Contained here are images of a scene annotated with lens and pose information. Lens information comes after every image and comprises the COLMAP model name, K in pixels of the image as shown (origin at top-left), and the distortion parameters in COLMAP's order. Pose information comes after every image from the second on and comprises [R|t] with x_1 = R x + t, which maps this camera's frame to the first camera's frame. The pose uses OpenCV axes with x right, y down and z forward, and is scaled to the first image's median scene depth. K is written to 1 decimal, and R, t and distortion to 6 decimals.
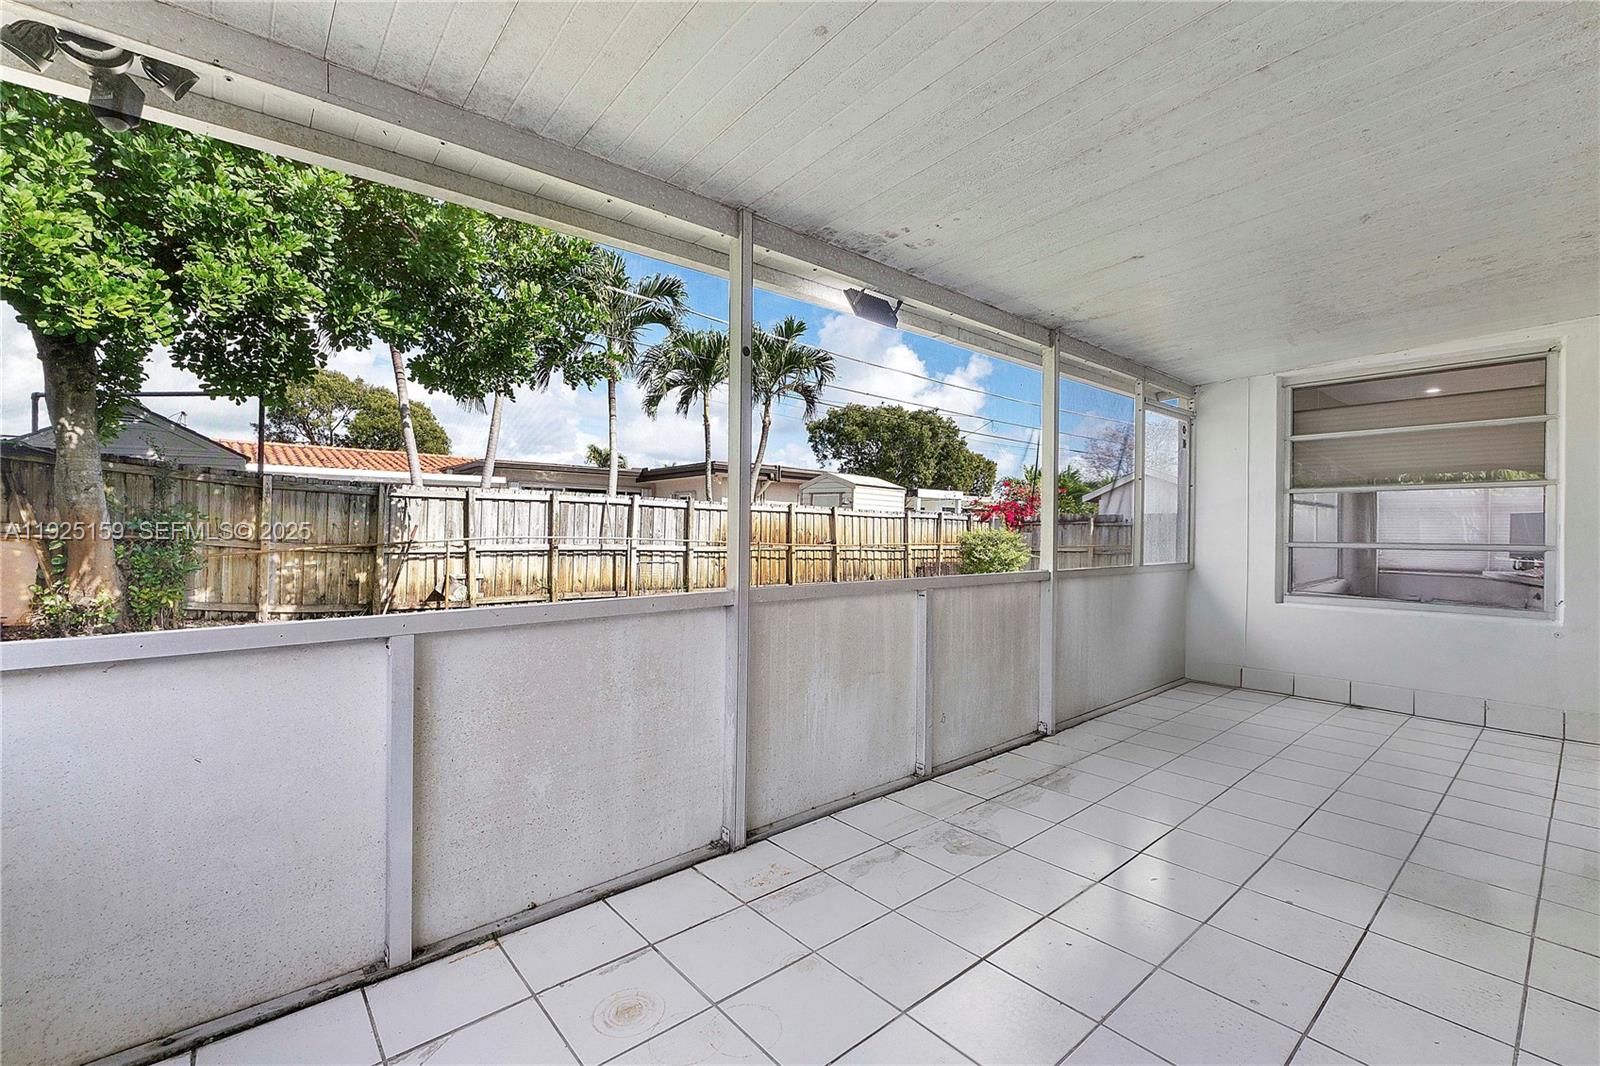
lens RADIAL K [[685.3, 0, 802.2], [0, 685.3, 532.8], [0, 0, 1]] dist [-0.003023, -0.000272]
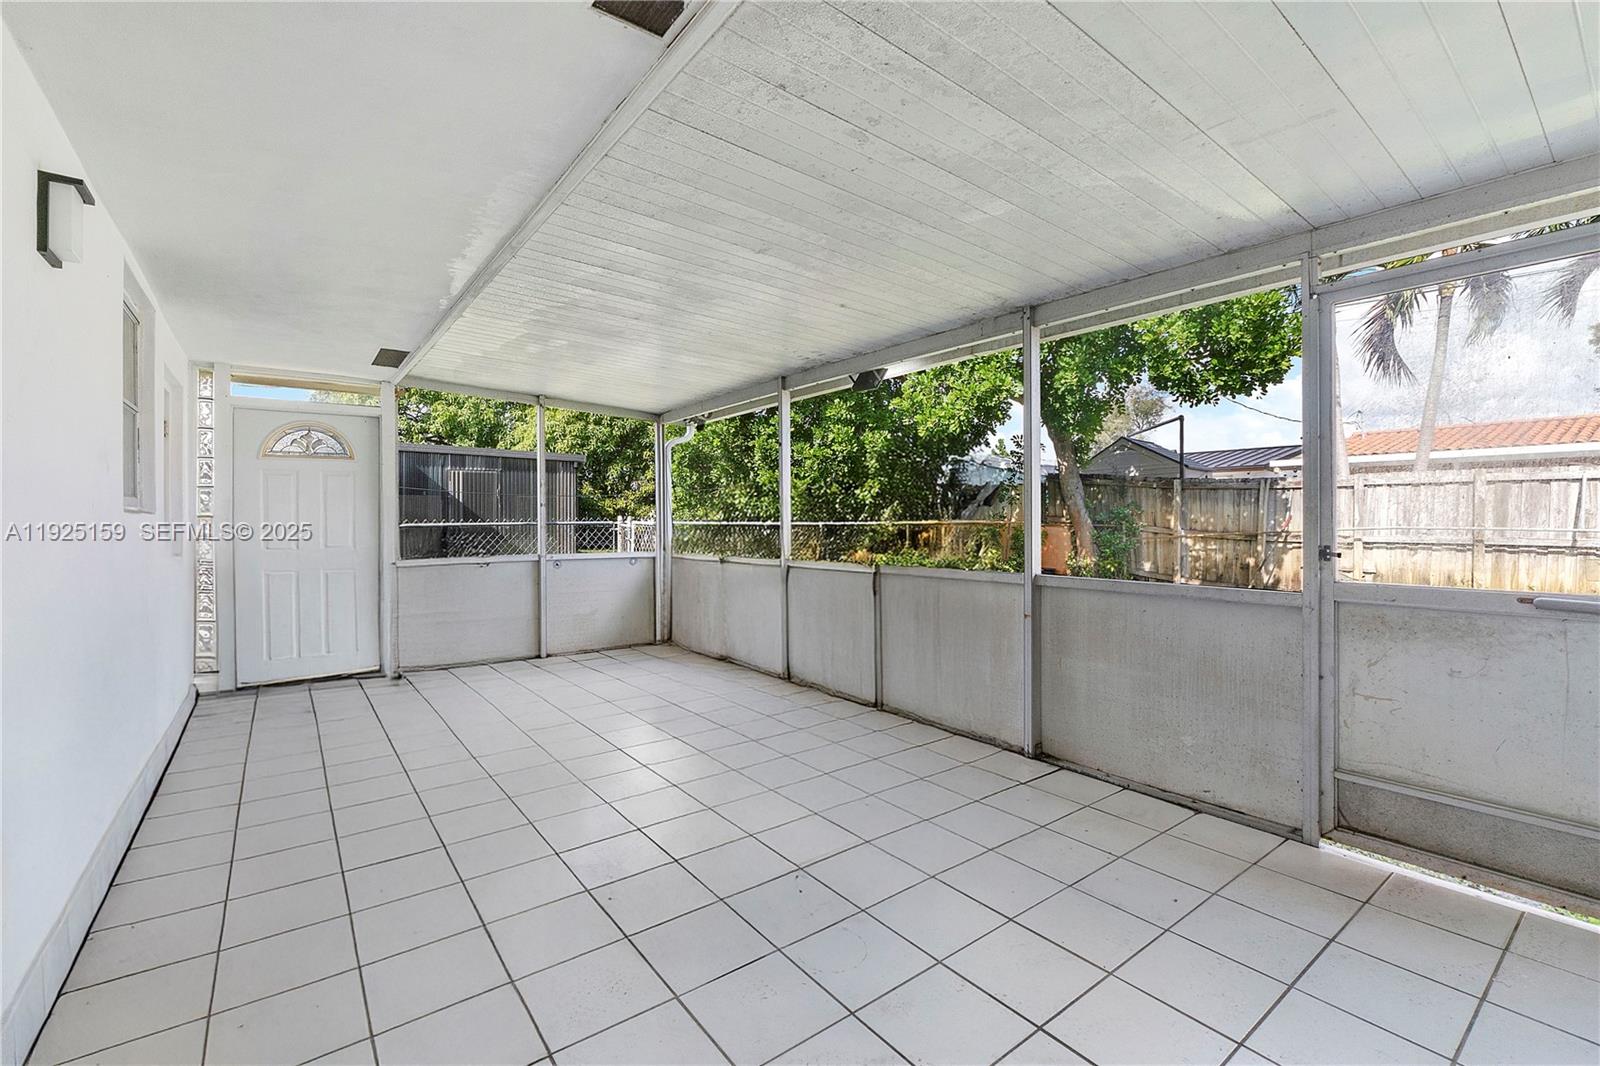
lens RADIAL K [[685.3, 0, 801.1], [0, 685.3, 524.0], [0, 0, 1]] dist [-0.003023, -0.000272]
pose [[-0.058944, -0.003109, -0.998256, 0.554174], [-0.004156, 0.999987, -0.002869, 0.009147], [0.998253, 0.003980, -0.058956, 0.330398]]
